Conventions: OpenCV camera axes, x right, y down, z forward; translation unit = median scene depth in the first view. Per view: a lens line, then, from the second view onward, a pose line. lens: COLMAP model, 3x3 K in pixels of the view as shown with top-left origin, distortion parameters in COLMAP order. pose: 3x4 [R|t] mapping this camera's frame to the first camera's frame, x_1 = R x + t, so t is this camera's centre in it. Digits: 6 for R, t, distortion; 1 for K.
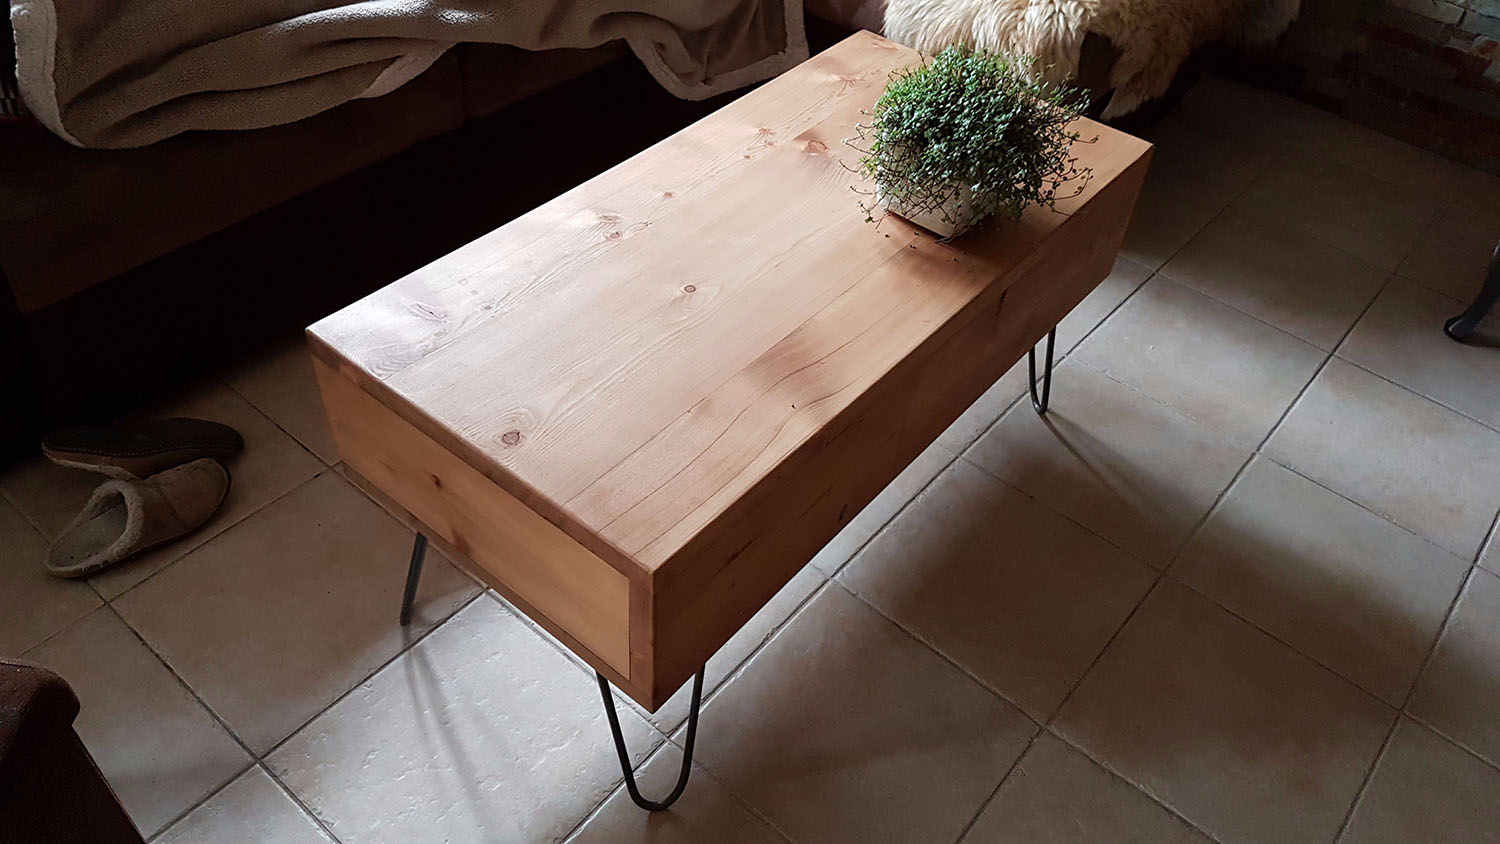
lens RADIAL K [[1176.5, 0, 750.0], [0, 1176.5, 422.0], [0, 0, 1]] dist [0.009224, 0.002538]
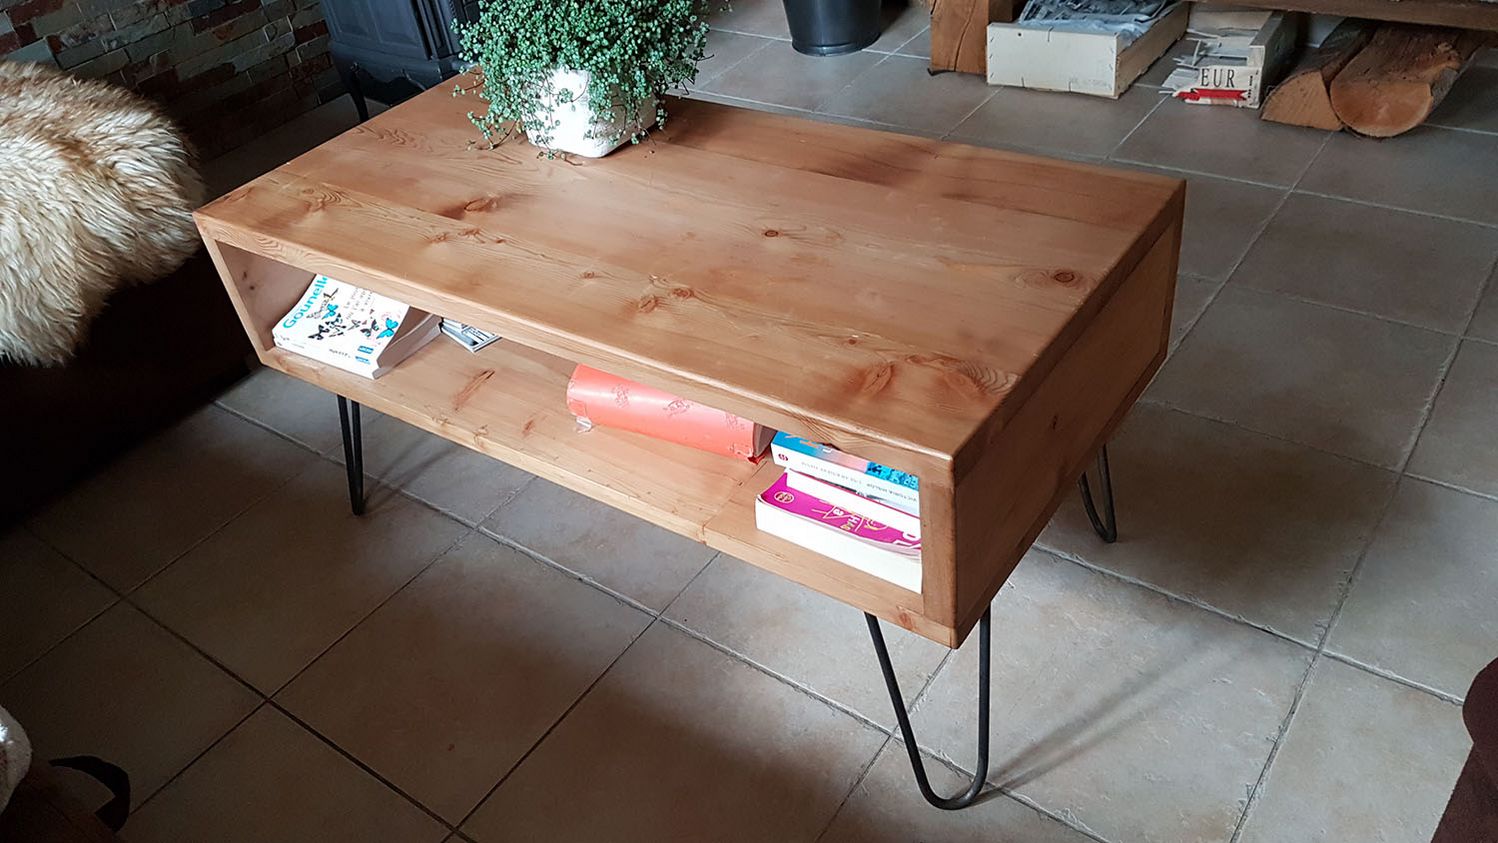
lens RADIAL K [[1168.5, 0, 749.0], [0, 1168.5, 421.5], [0, 0, 1]] dist [-0.009195, -0.003266]
pose [[-0.074000, -0.655487, 0.751572, -0.754263], [0.765413, 0.445772, 0.464145, -0.441062], [-0.639271, 0.609610, 0.468731, 0.624513]]
